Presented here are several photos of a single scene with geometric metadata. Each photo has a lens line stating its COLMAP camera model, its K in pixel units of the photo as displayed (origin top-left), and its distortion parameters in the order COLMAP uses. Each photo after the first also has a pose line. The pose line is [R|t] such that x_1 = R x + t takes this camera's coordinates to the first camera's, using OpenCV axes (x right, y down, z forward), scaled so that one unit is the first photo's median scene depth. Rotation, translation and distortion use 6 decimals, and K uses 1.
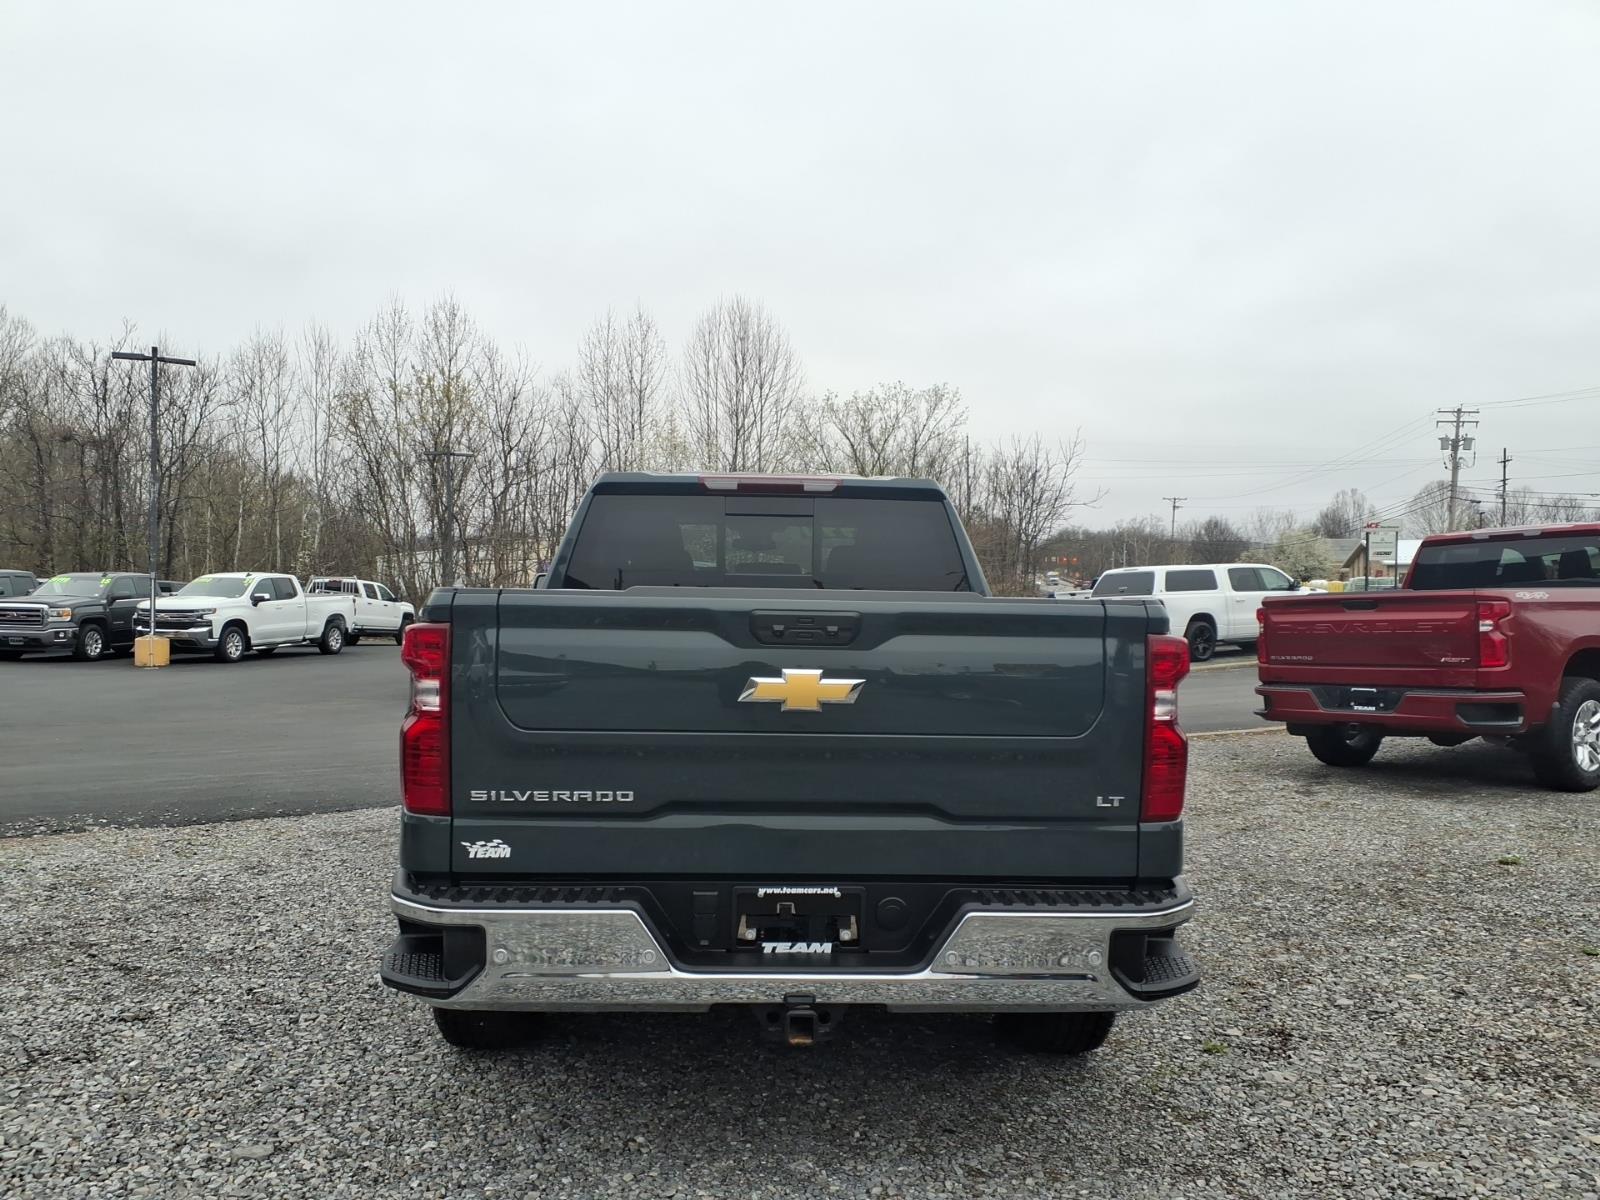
lens RADIAL K [[1275.4, 0, 782.1], [0, 1275.4, 610.6], [0, 0, 1]] dist [0.047660, -0.061783]
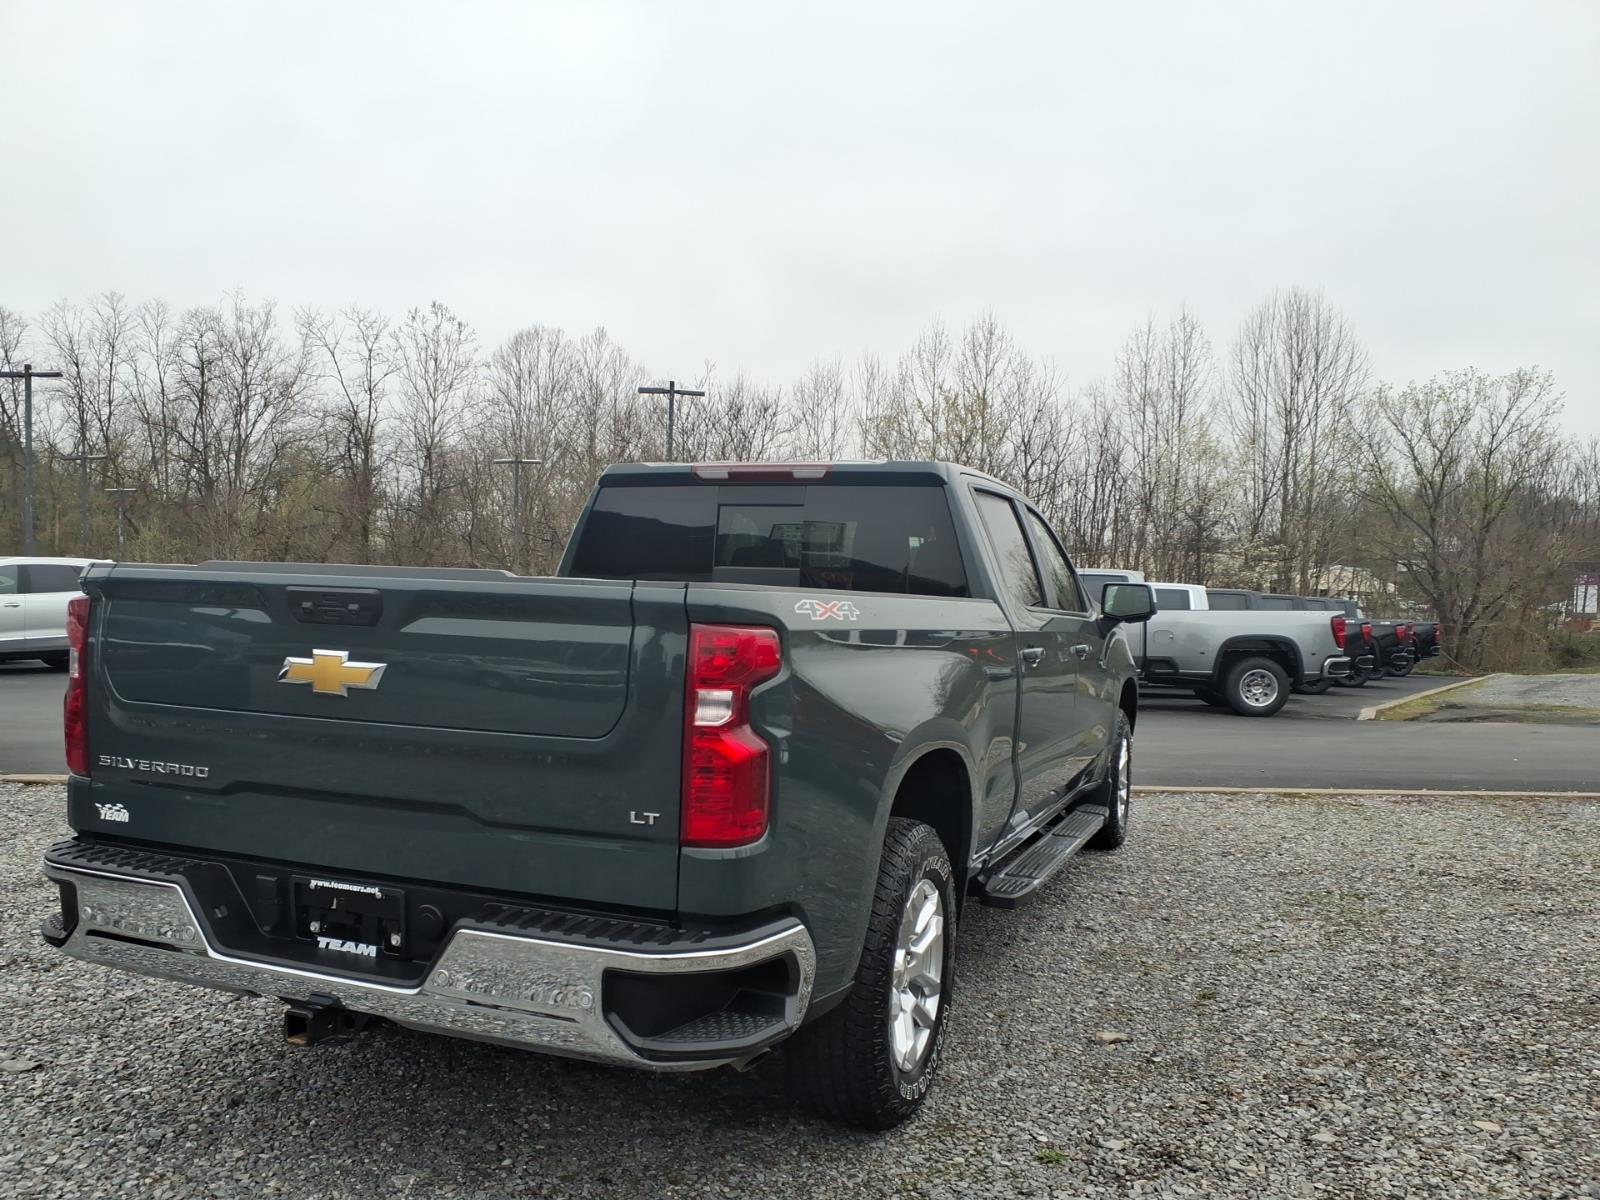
lens RADIAL K [[1275.4, 0, 784.1], [0, 1275.4, 615.1], [0, 0, 1]] dist [0.047660, -0.061783]
pose [[0.902493, 0.018165, -0.430322, 0.421407], [-0.021936, 0.999752, -0.003802, 0.009451], [0.430146, 0.012870, 0.902667, 0.167930]]
